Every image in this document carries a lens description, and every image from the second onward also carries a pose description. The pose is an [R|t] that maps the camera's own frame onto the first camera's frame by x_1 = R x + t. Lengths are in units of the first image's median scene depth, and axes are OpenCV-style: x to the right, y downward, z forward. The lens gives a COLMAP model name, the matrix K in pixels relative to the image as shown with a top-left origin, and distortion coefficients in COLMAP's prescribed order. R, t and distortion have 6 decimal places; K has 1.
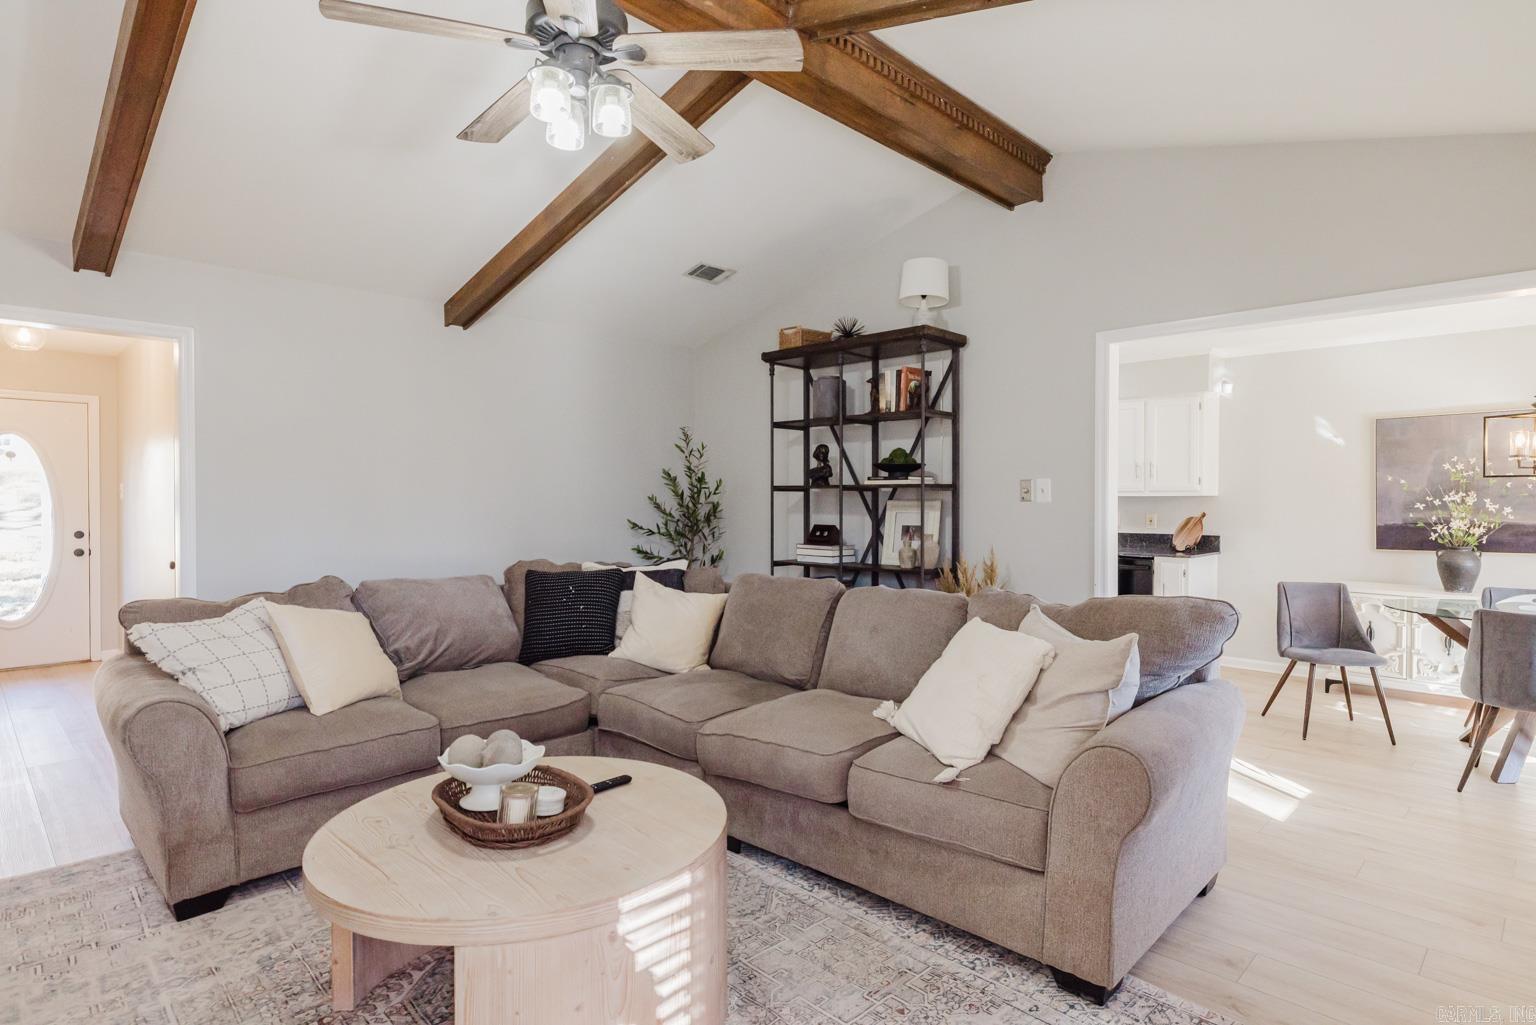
lens RADIAL K [[814.3, 0, 764.4], [0, 814.3, 506.0], [0, 0, 1]] dist [-0.007130, -0.001350]
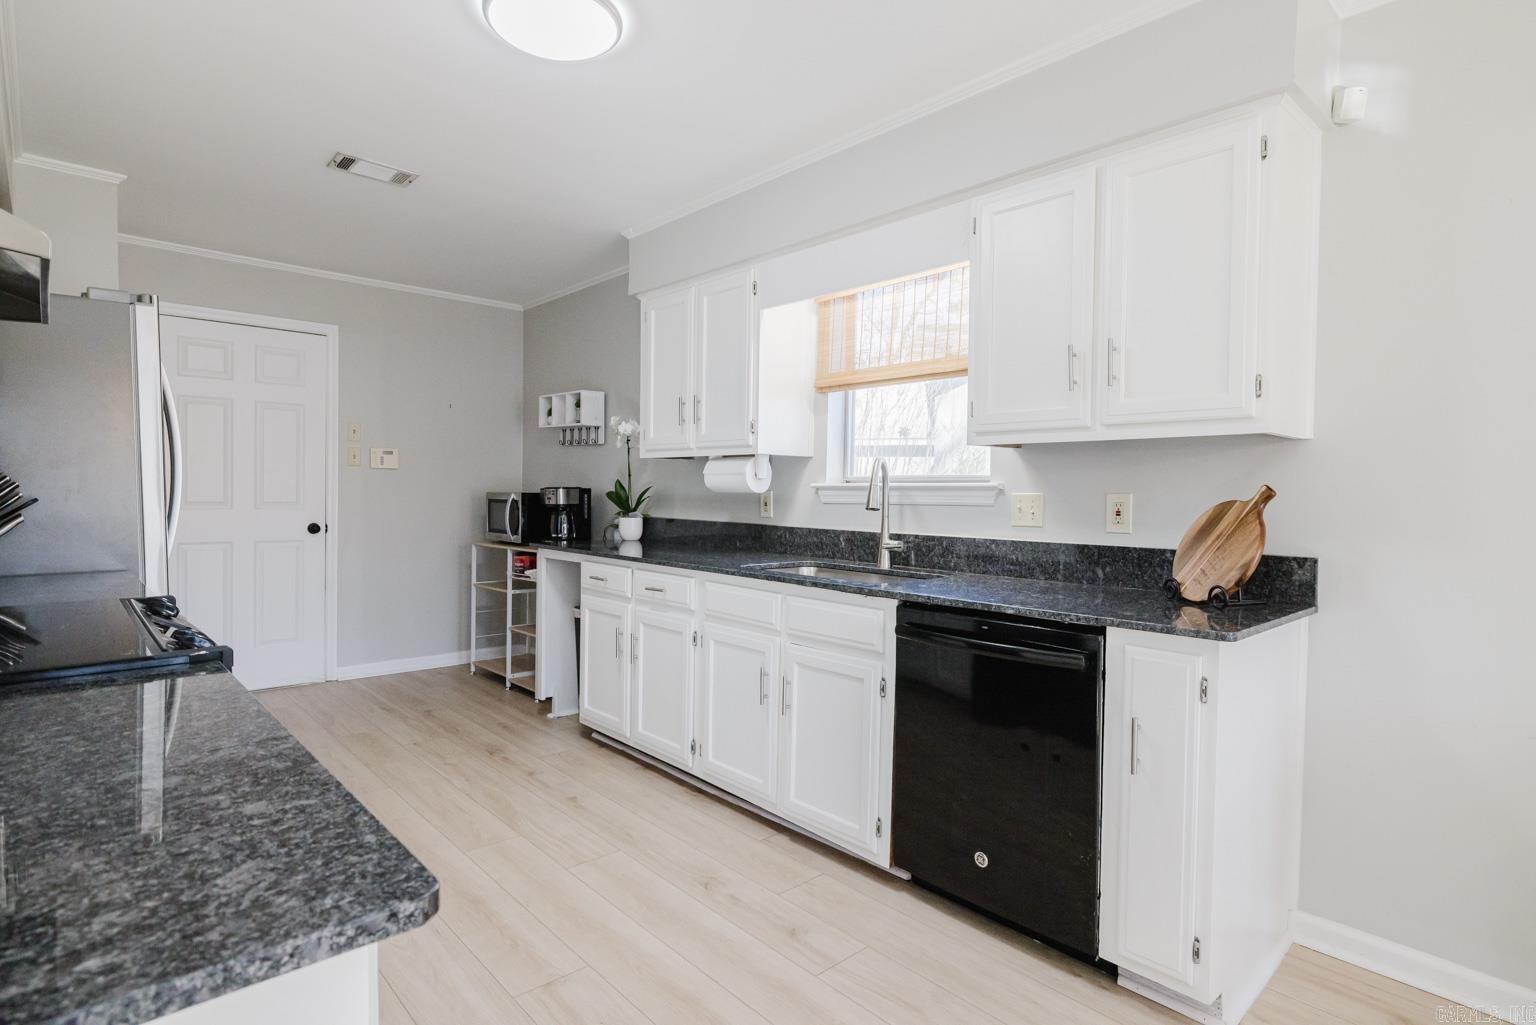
lens RADIAL K [[786.1, 0, 763.2], [0, 786.1, 509.3], [0, 0, 1]] dist [-0.000069, 0.000848]
pose [[0.999143, 0.012519, -0.039446, 0.346397], [-0.011993, 0.999836, 0.013533, 0.015011], [0.039609, -0.013049, 0.999130, 0.669302]]
